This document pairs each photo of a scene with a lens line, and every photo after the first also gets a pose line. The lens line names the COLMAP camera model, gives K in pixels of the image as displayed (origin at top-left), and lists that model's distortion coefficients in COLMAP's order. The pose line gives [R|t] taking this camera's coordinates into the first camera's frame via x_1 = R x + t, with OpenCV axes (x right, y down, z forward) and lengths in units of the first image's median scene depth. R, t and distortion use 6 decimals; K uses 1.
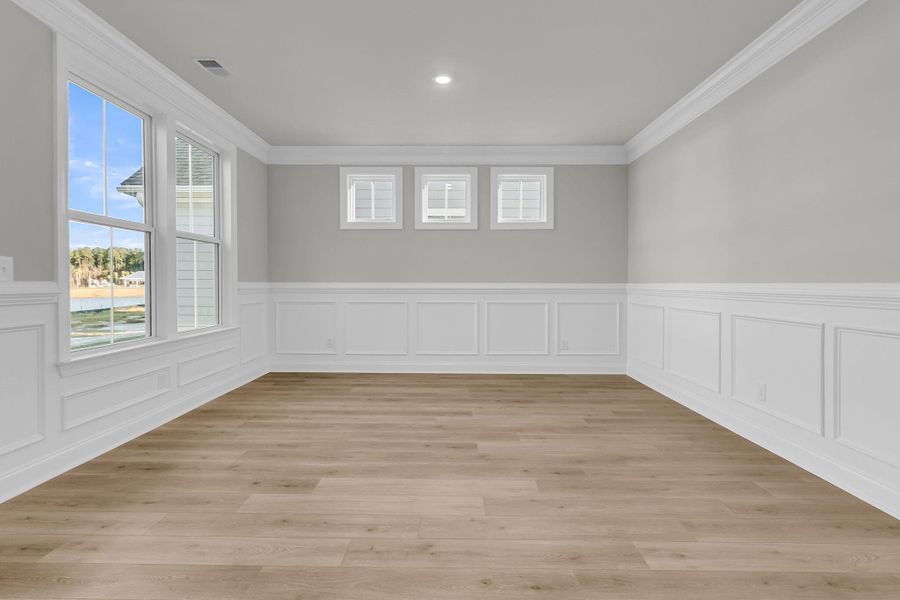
lens RADIAL K [[431.9, 0, 450.2], [0, 431.9, 281.7], [0, 0, 1]] dist [0.001645, 0.000117]
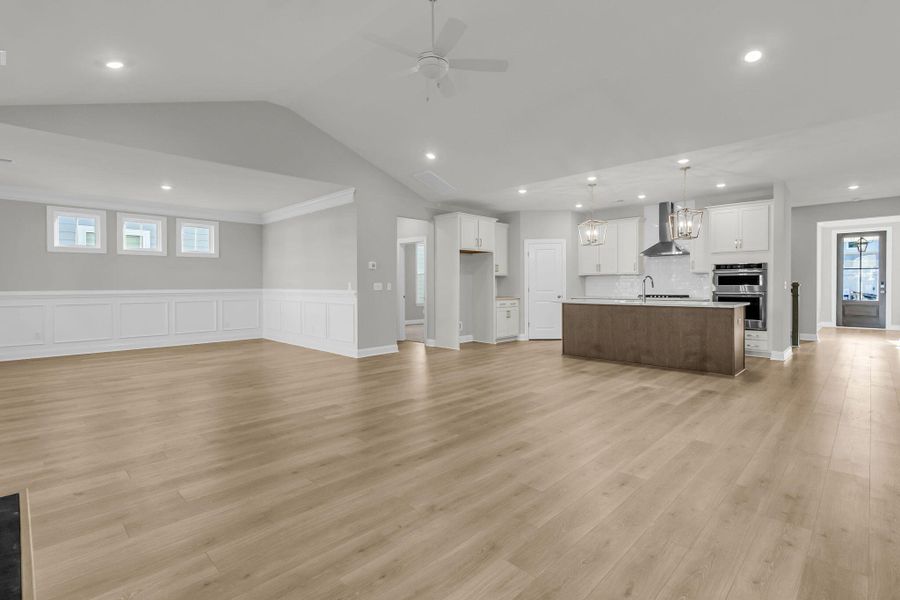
lens RADIAL K [[425.9, 0, 450.7], [0, 425.9, 286.7], [0, 0, 1]] dist [0.000257, -0.000124]
pose [[0.698298, -0.008886, 0.715752, -0.329762], [0.002781, 0.999949, 0.009700, -0.020702], [-0.715802, -0.004783, 0.698287, -0.841596]]
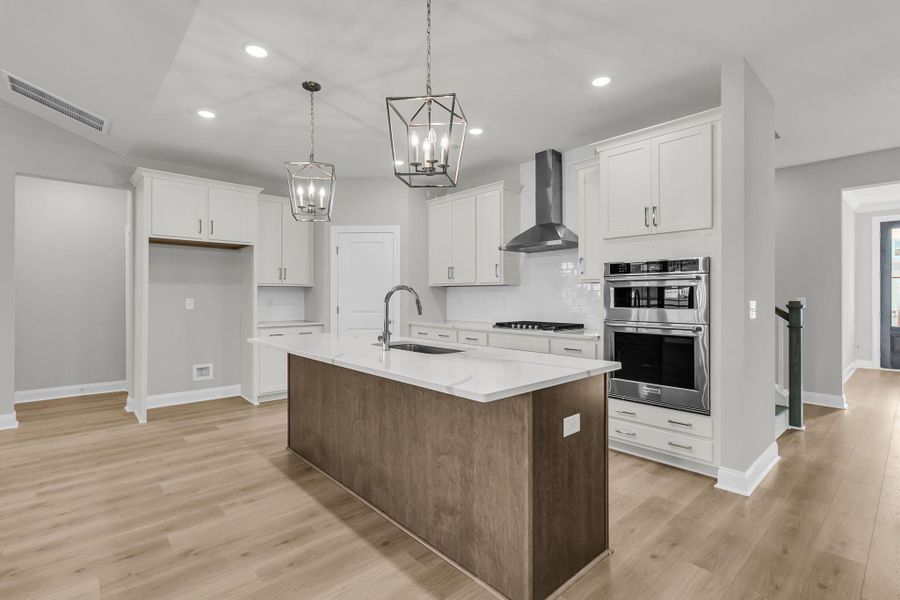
lens RADIAL K [[424.4, 0, 450.9], [0, 424.4, 293.8], [0, 0, 1]] dist [0.002158, 0.000531]
pose [[0.735548, 0.001478, 0.677471, 0.620801], [-0.001549, 0.999999, -0.000499, -0.029252], [-0.677471, -0.000683, 0.735549, -0.805359]]
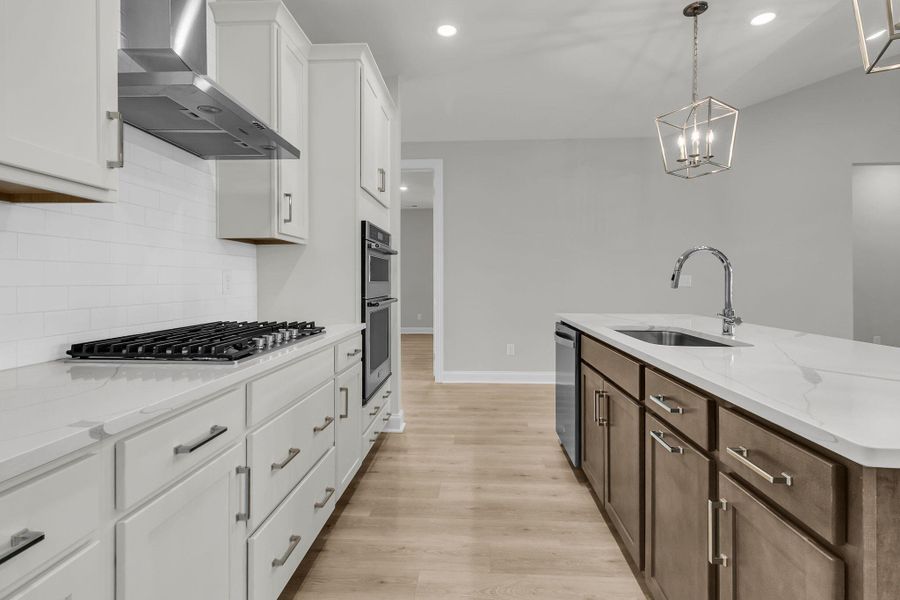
lens RADIAL K [[431.9, 0, 450.2], [0, 431.9, 281.7], [0, 0, 1]] dist [0.001645, 0.000117]
pose [[-0.998926, -0.002011, 0.046292, 1.114635], [-0.002250, 0.999984, -0.005104, -0.007368], [-0.046281, -0.005203, -0.998915, -0.022787]]
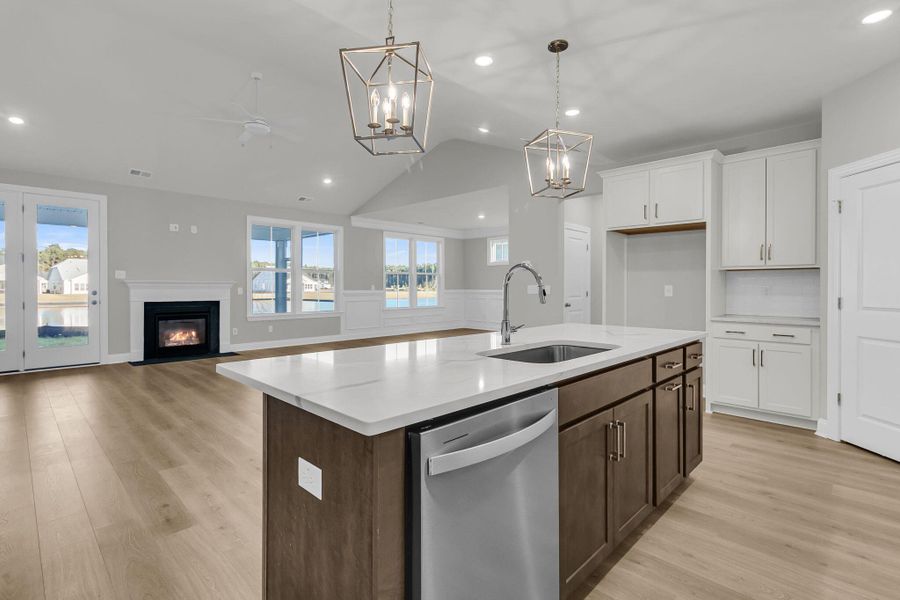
lens RADIAL K [[428.9, 0, 450.3], [0, 428.9, 288.7], [0, 0, 1]] dist [0.001437, 0.000306]
pose [[0.720758, 0.002687, -0.693181, 1.135805], [0.003020, 0.999971, 0.007017, -0.019353], [0.693180, -0.007151, 0.720729, -0.722852]]
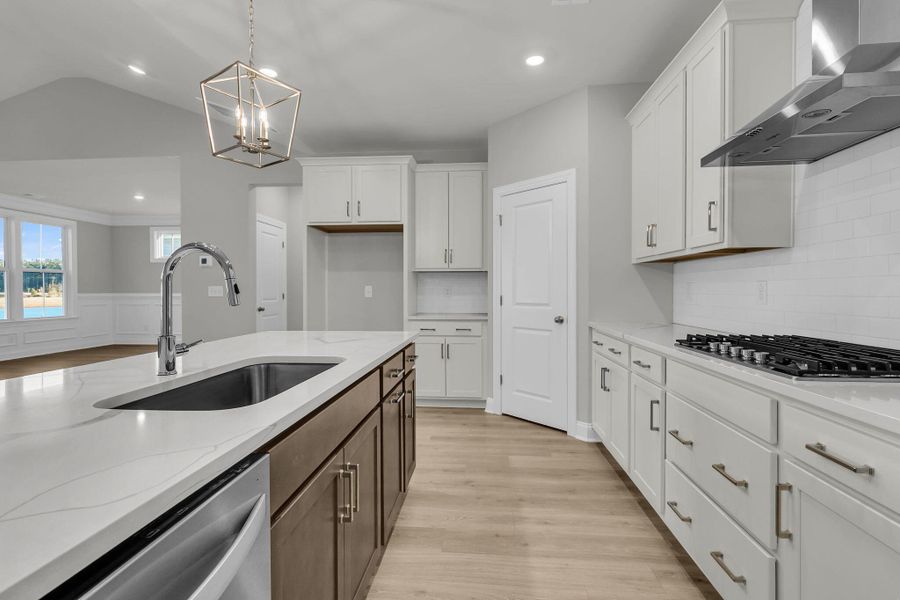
lens RADIAL K [[424.4, 0, 450.9], [0, 424.4, 293.8], [0, 0, 1]] dist [0.002158, 0.000531]
pose [[0.997613, -0.002251, -0.069014, 1.073764], [0.003113, 0.999918, 0.012384, -0.012980], [0.068981, -0.012569, 0.997539, -0.628621]]
